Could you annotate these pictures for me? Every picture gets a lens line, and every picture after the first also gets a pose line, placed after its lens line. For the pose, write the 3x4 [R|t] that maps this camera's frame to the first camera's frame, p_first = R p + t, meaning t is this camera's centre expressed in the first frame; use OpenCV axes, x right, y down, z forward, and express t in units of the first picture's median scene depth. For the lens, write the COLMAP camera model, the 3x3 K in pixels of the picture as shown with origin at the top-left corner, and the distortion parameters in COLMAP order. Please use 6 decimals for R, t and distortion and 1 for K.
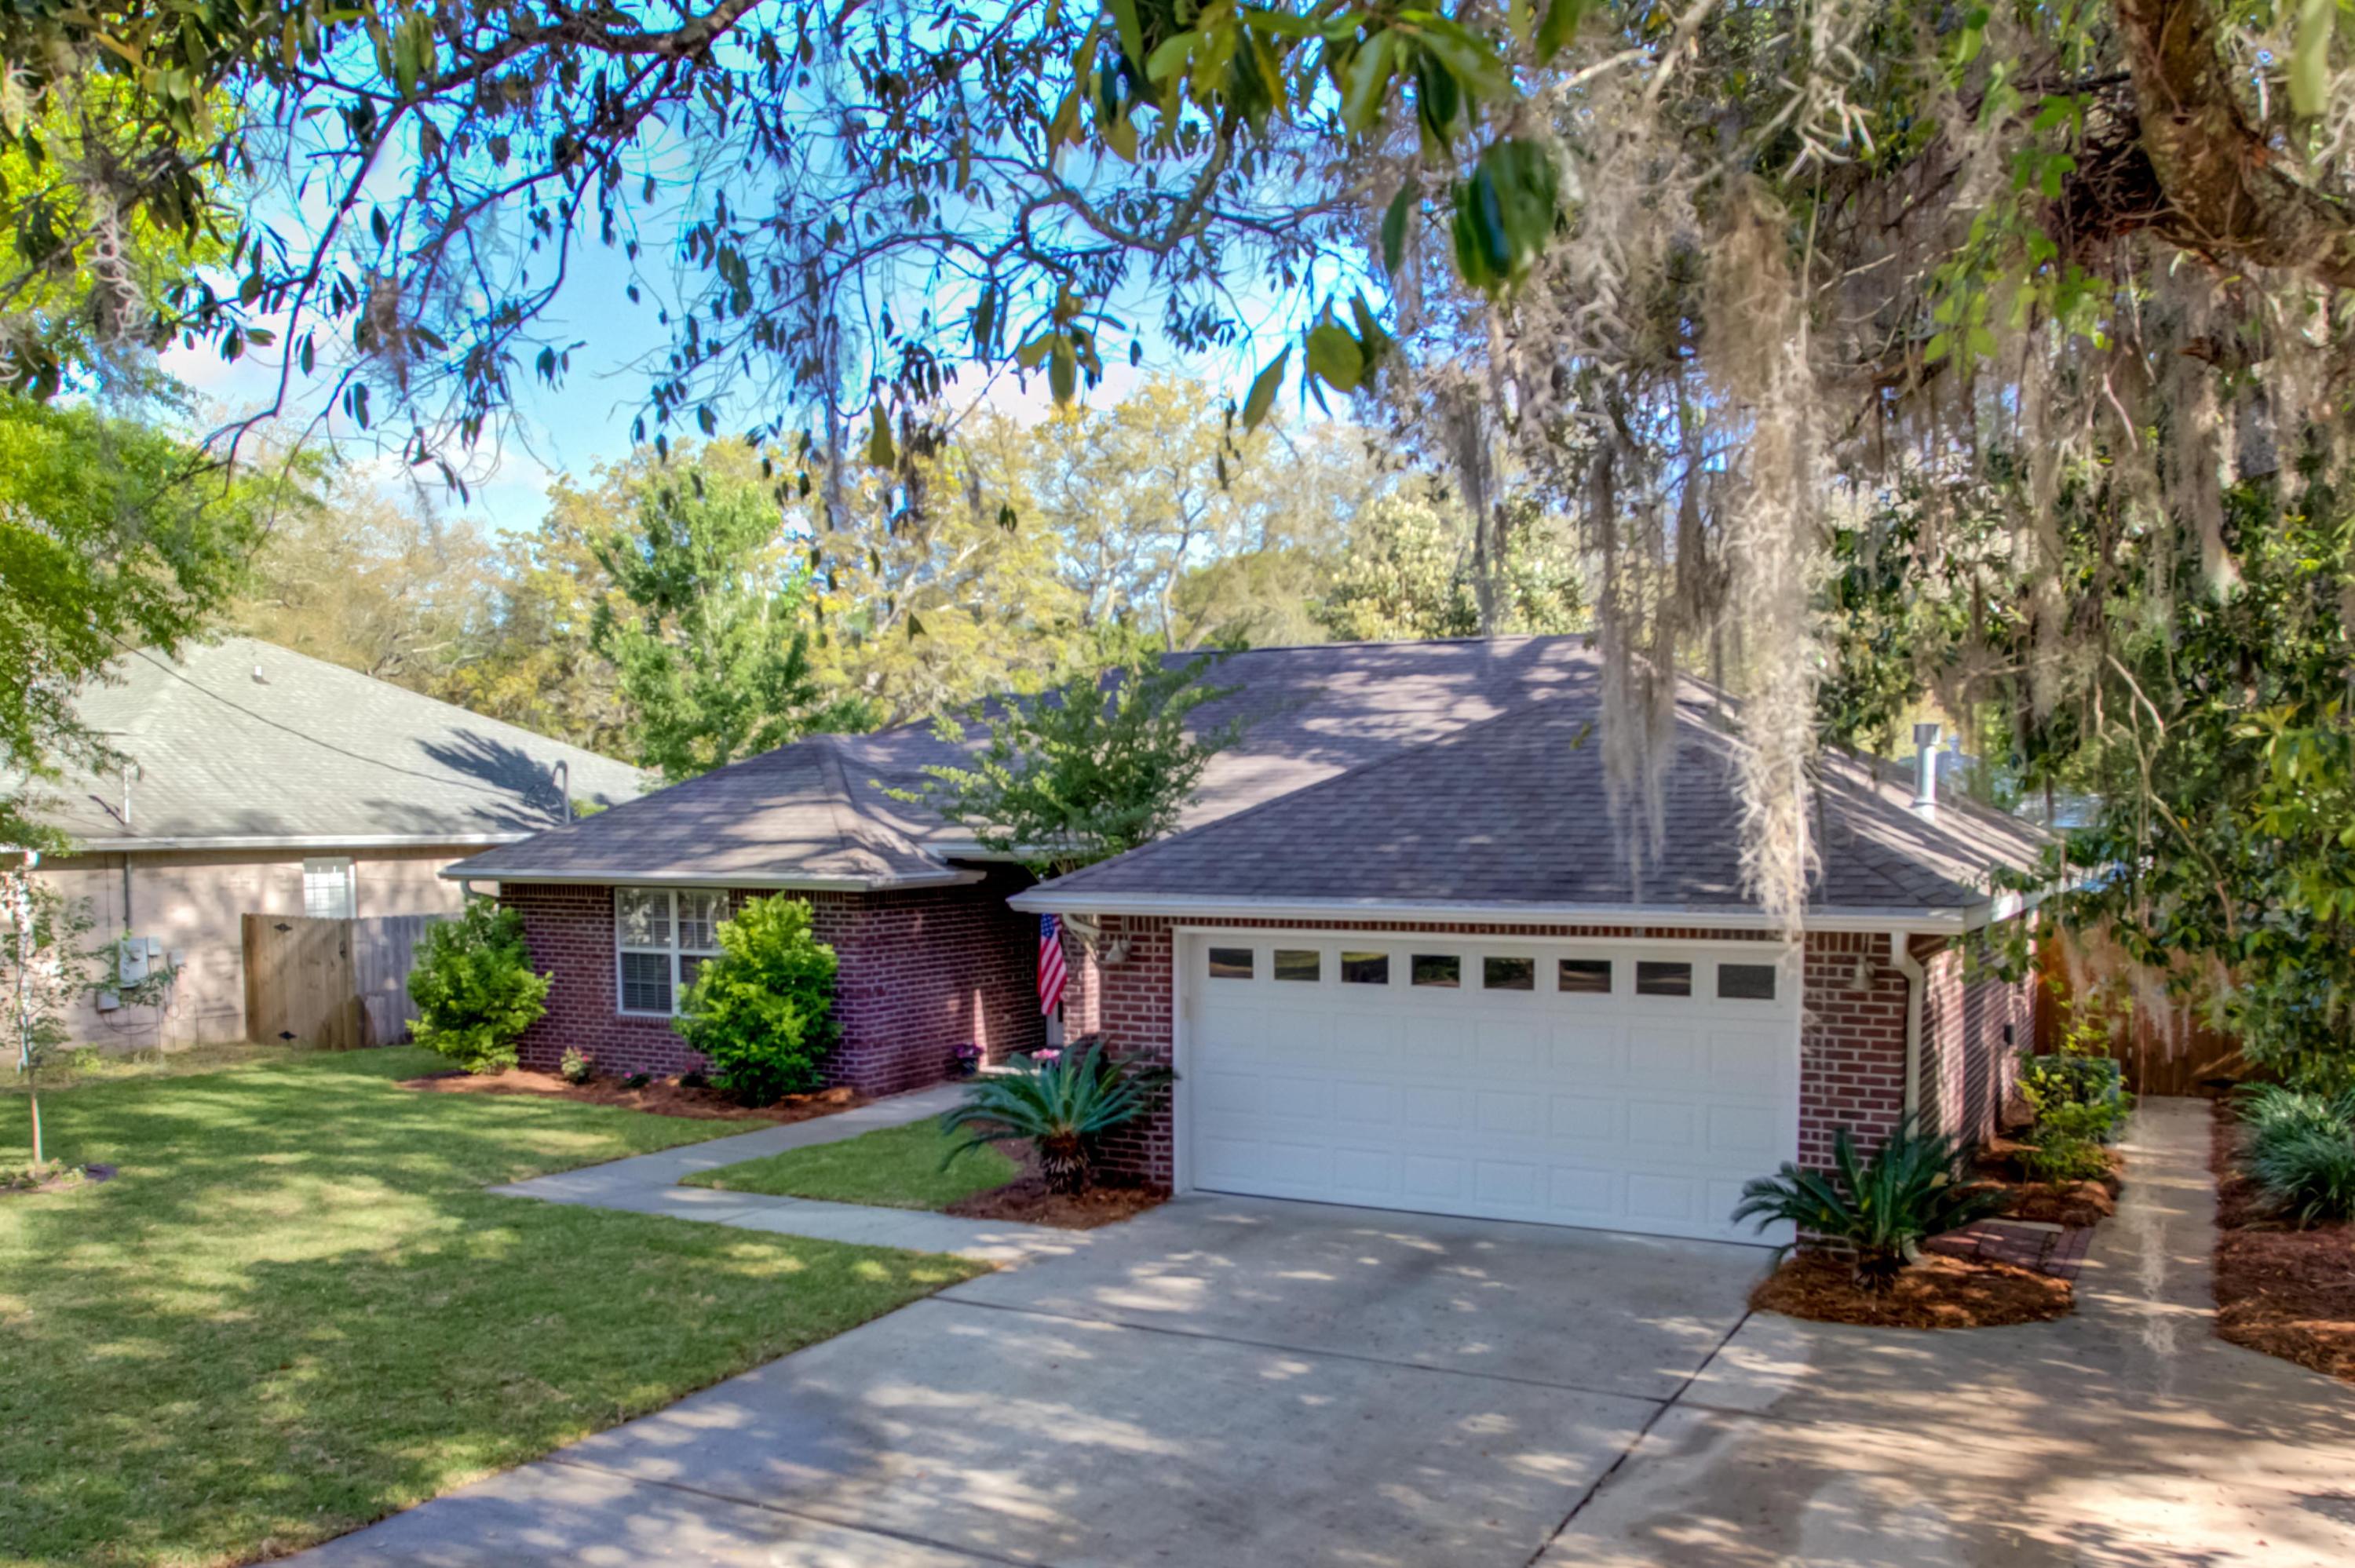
lens RADIAL K [[1541.9, 0, 1185.5], [0, 1541.9, 854.3], [0, 0, 1]] dist [-0.004522, 0.002327]
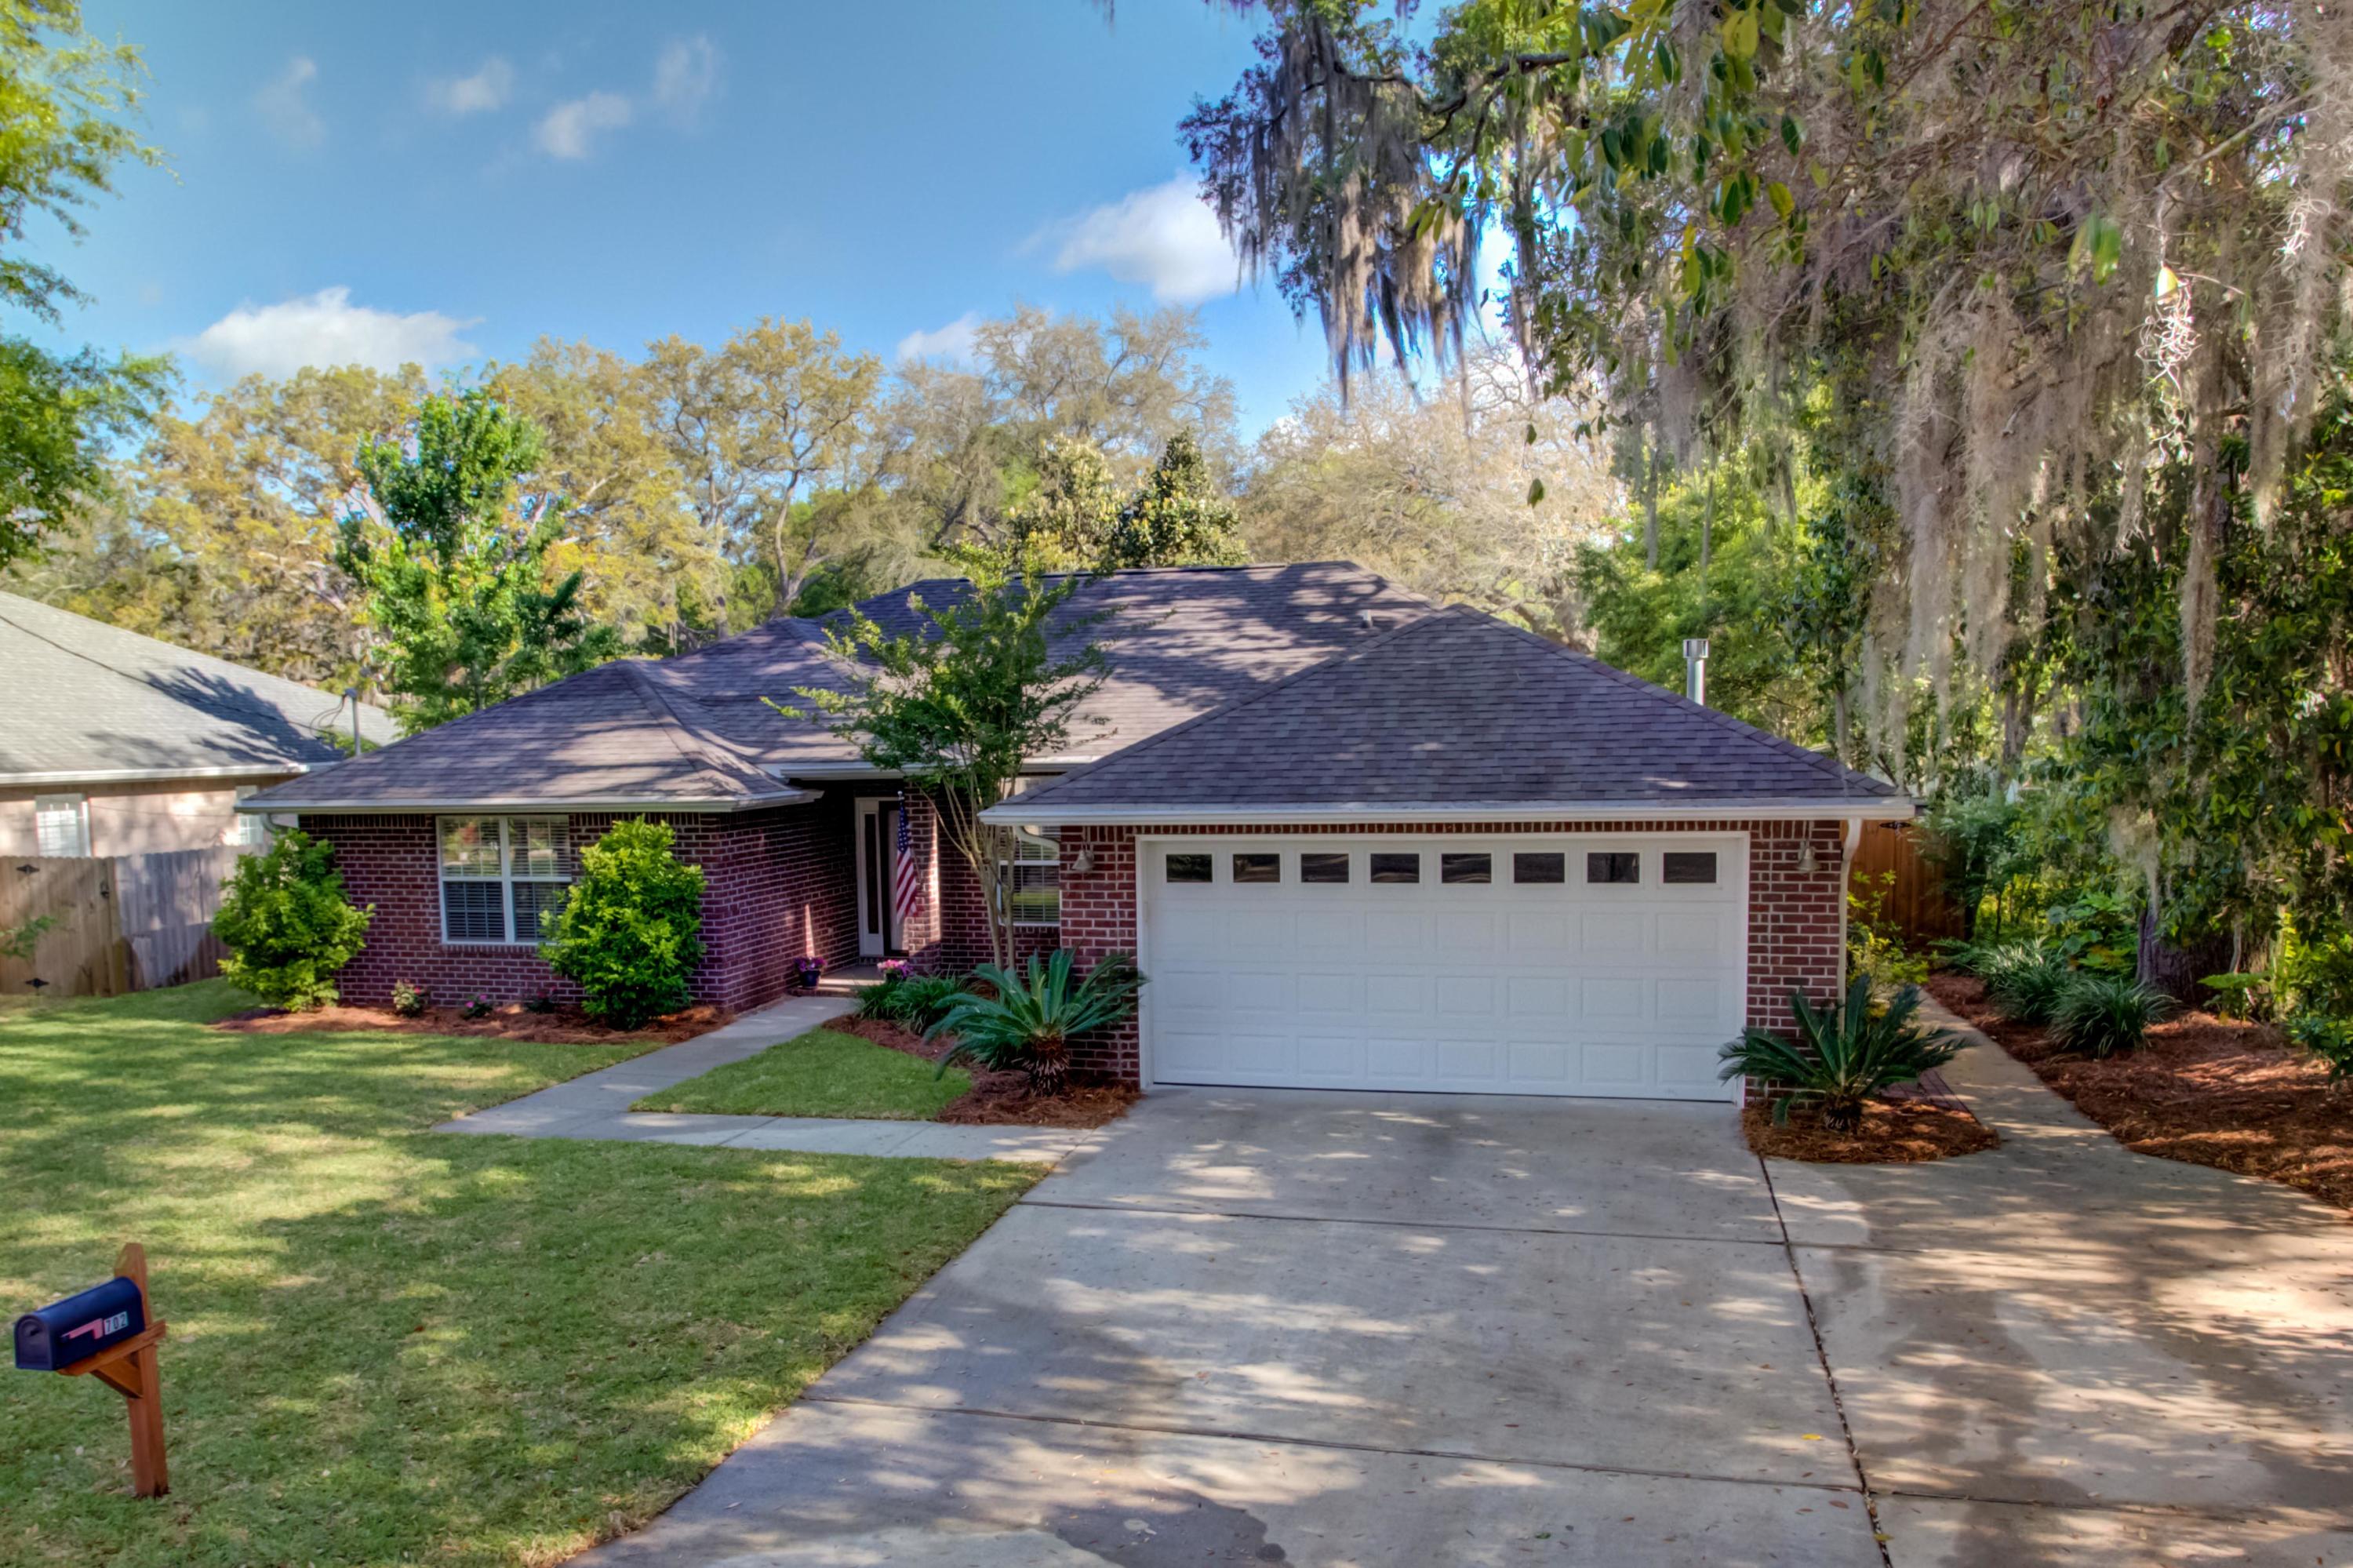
lens RADIAL K [[1431.0, 0, 1176.5], [0, 1431.0, 784.0], [0, 0, 1]] dist [-0.004980, 0.000668]
pose [[0.983072, -0.024425, 0.181584, -0.155981], [0.022420, 0.999663, 0.013089, -0.000362], [-0.181842, -0.008796, 0.983288, 0.034488]]
